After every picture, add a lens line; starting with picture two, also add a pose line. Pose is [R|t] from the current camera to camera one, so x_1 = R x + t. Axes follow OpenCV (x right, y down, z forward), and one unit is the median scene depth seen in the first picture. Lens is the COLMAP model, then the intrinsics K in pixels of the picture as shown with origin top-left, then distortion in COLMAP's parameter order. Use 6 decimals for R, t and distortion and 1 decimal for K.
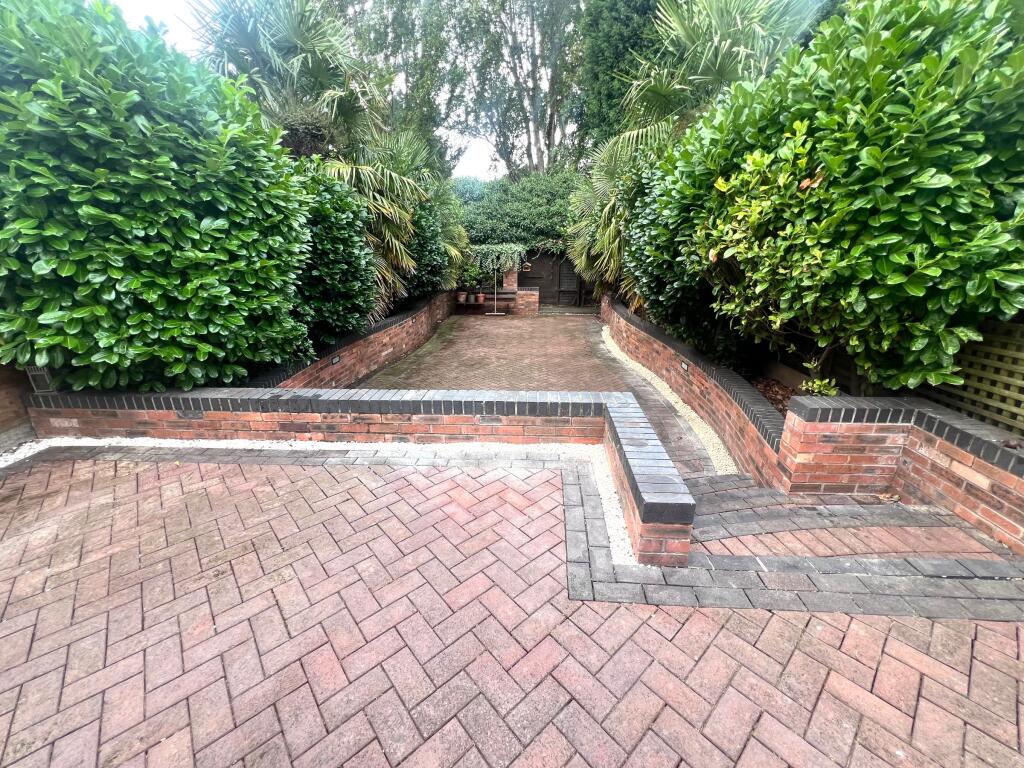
lens RADIAL K [[408.9, 0, 510.9], [0, 408.9, 380.1], [0, 0, 1]] dist [-0.004195, 0.000258]
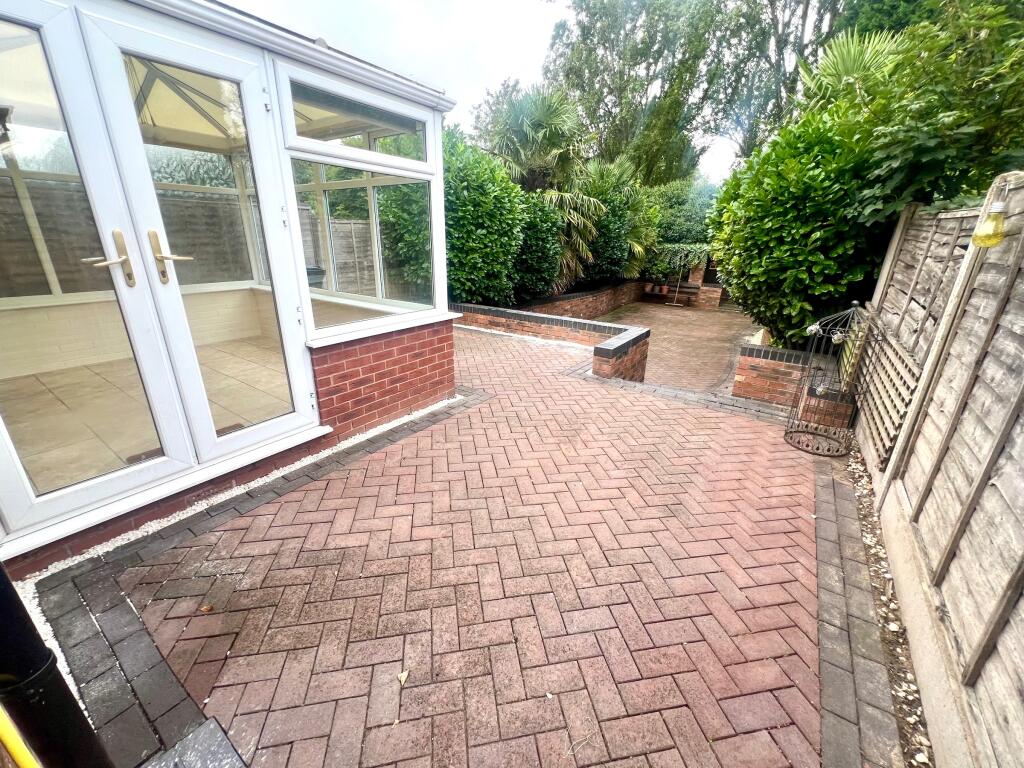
lens RADIAL K [[408.9, 0, 510.9], [0, 408.9, 380.1], [0, 0, 1]] dist [-0.004195, 0.000258]
pose [[0.854477, 0.198789, -0.479950, 0.344950], [-0.192530, 0.979277, 0.062834, 0.131455], [0.482495, 0.038714, 0.875043, -0.455320]]
